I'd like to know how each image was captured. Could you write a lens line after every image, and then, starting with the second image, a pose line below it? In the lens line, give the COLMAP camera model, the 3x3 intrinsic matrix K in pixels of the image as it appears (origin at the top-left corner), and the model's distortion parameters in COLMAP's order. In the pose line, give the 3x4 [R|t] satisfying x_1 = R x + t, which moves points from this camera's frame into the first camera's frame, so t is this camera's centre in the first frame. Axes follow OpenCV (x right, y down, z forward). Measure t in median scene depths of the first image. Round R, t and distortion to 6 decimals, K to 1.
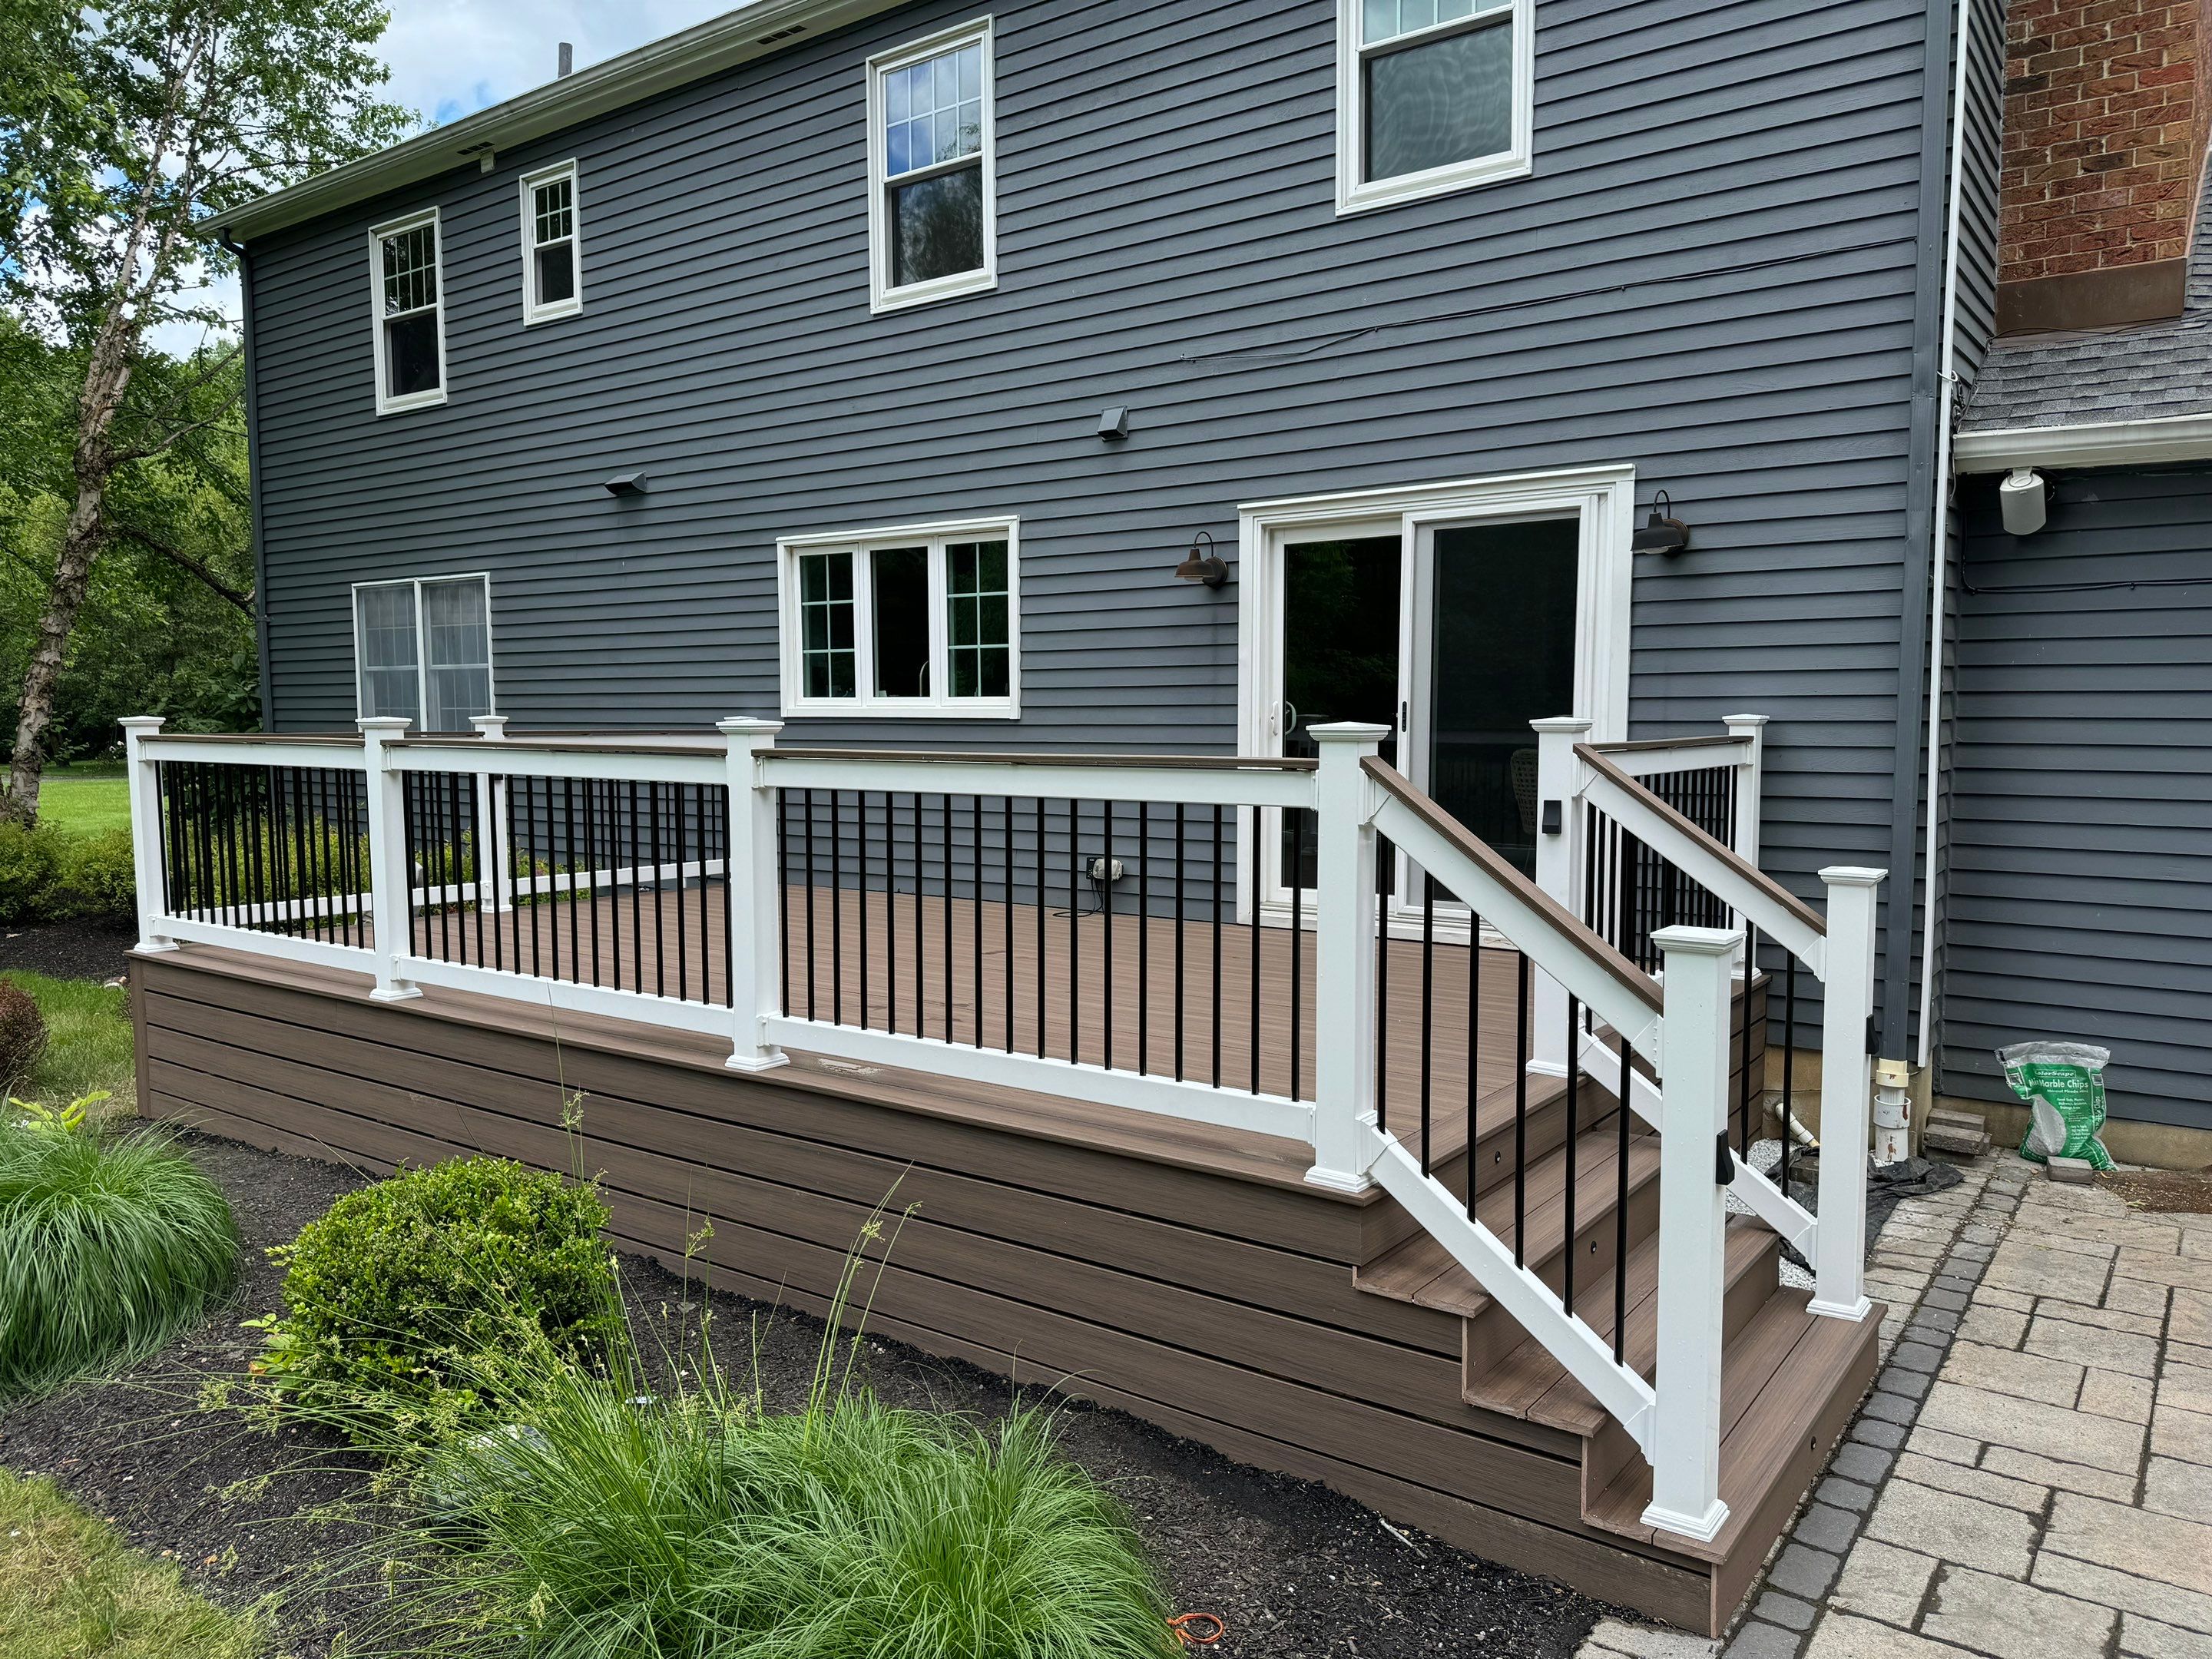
lens RADIAL K [[1524.8, 0, 1106.0], [0, 1524.8, 829.5], [0, 0, 1]] dist [0.103233, -0.132226]
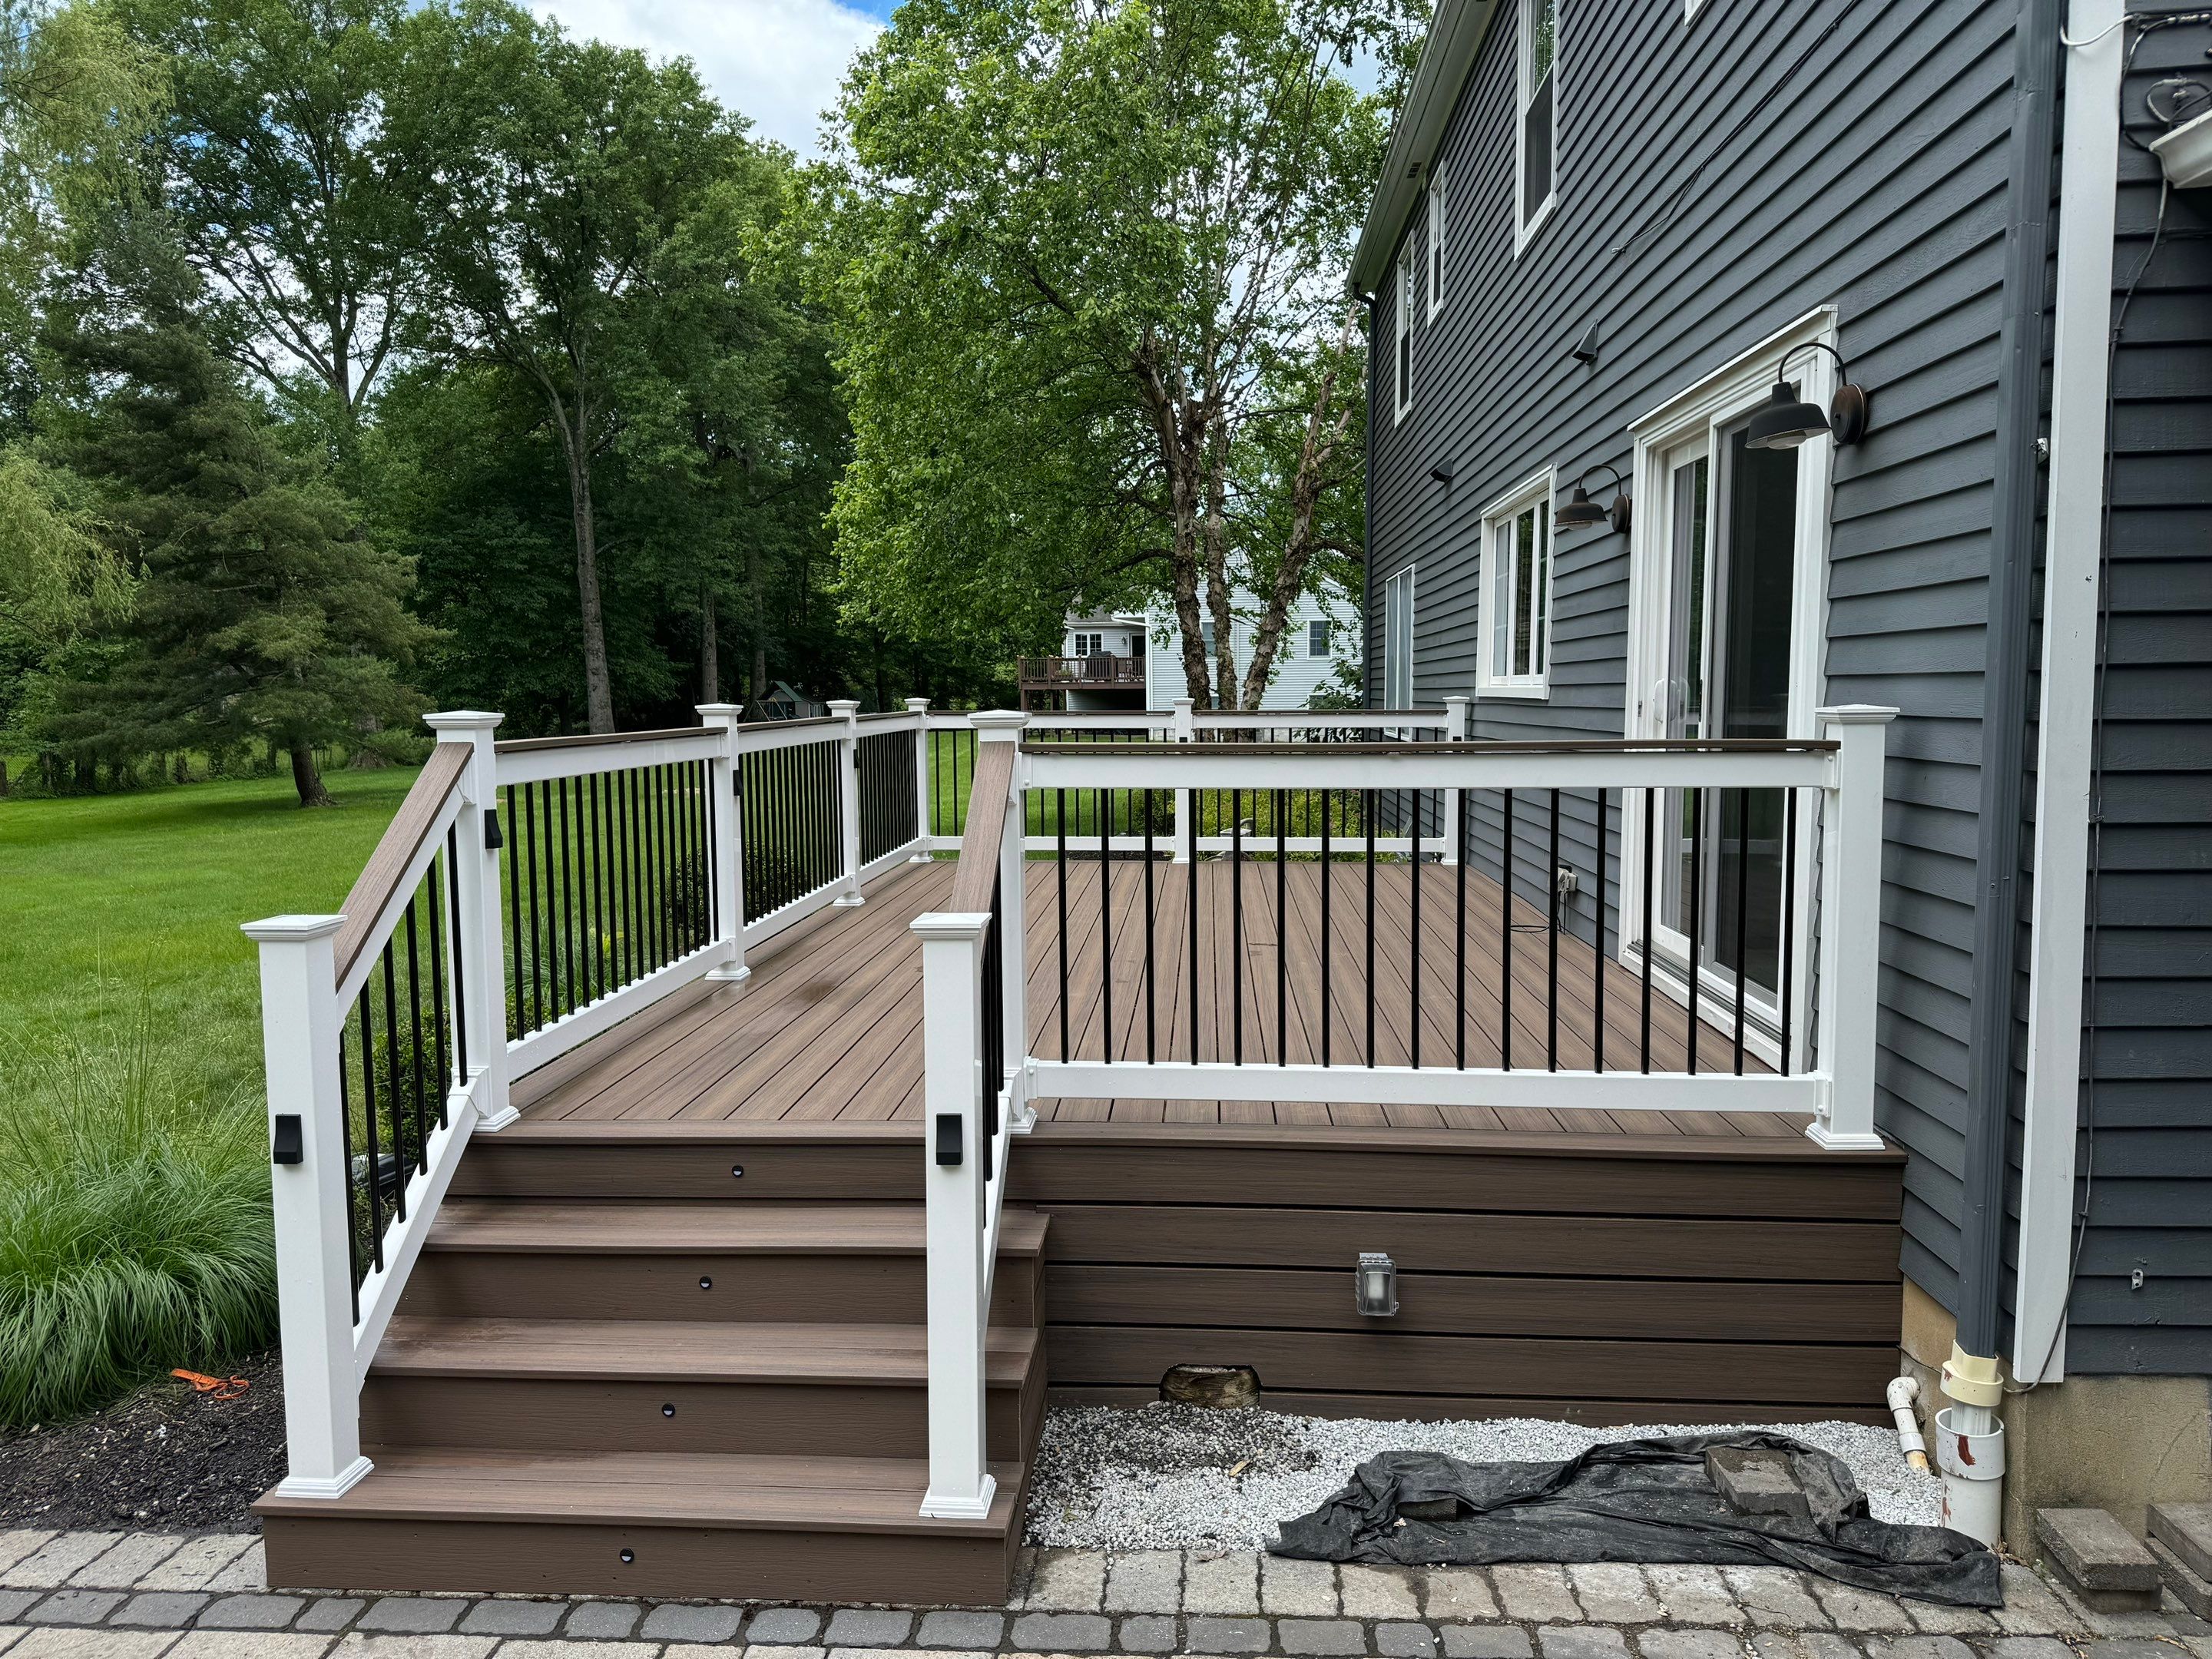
lens RADIAL K [[1538.0, 0, 1112.4], [0, 1538.0, 832.0], [0, 0, 1]] dist [0.034430, -0.043209]
pose [[0.538668, 0.076648, -0.839025, 0.551010], [-0.060597, 0.996799, 0.052157, -0.028848], [0.840336, 0.022747, 0.541588, 0.320250]]
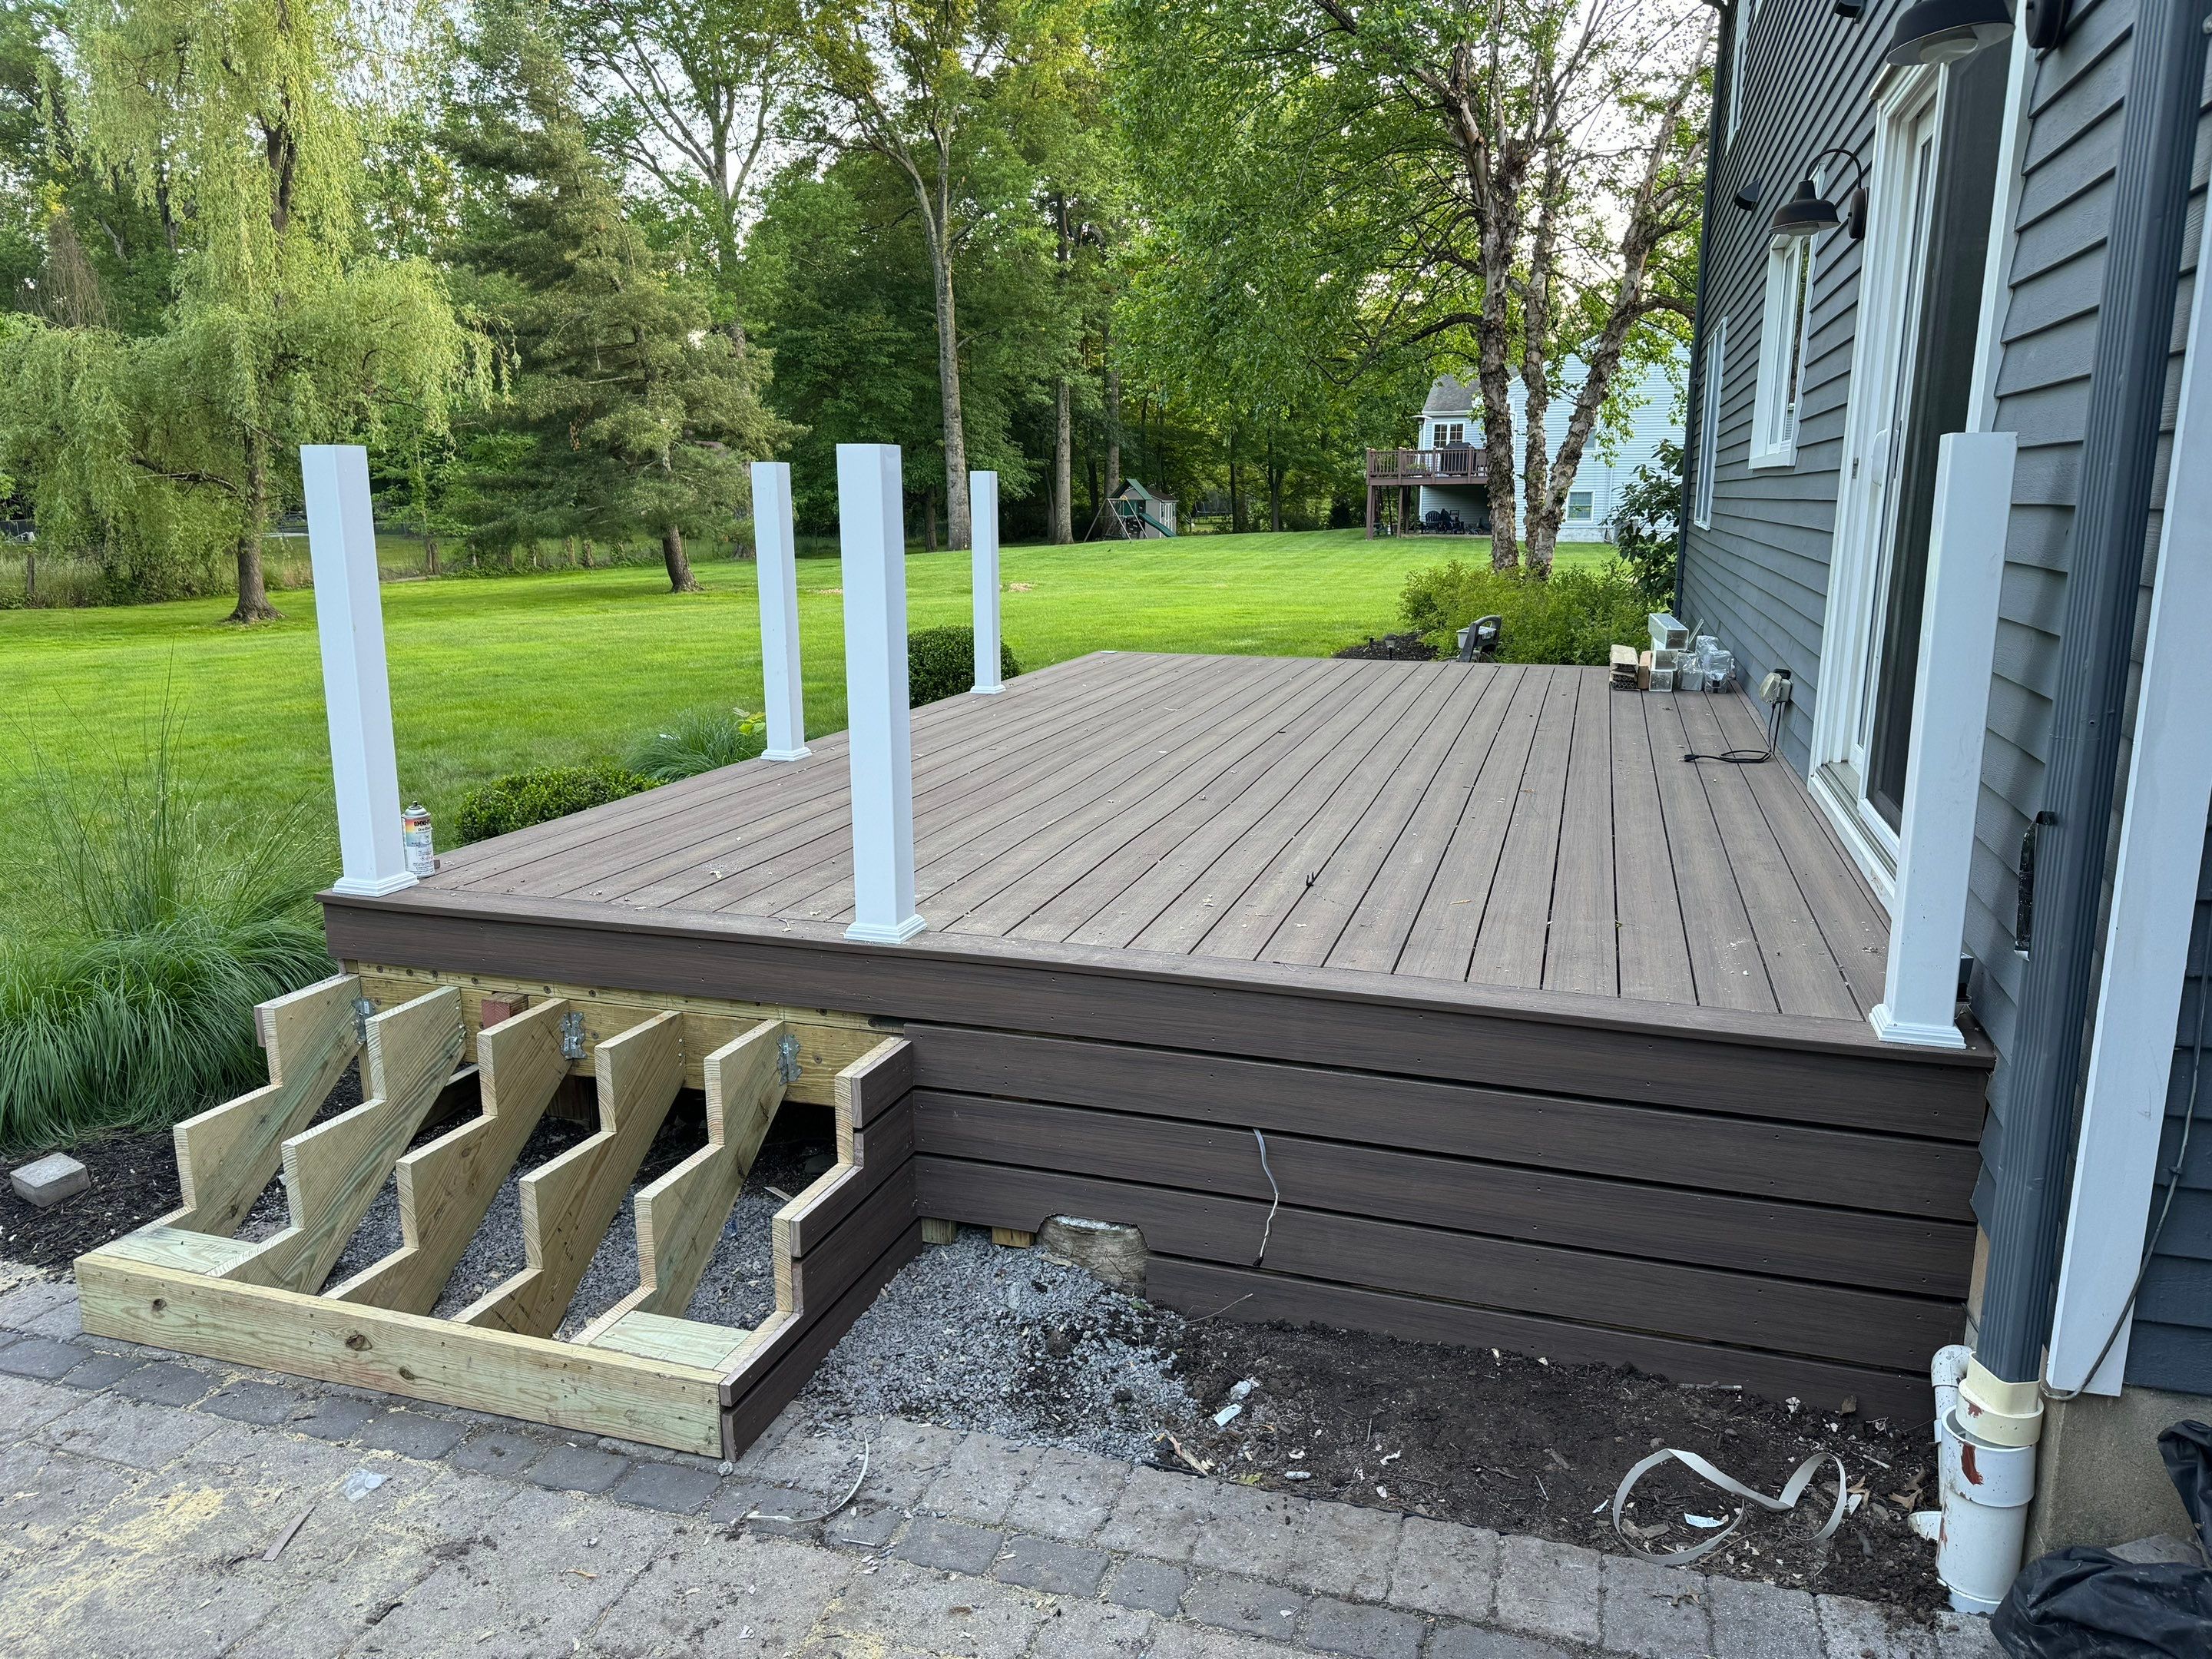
lens RADIAL K [[1524.8, 0, 1106.0], [0, 1524.8, 829.5], [0, 0, 1]] dist [0.103233, -0.132226]
pose [[0.319557, 0.205559, -0.925002, 0.540317], [-0.071290, 0.978635, 0.192849, -0.023536], [0.944881, 0.004317, 0.327384, 0.465848]]
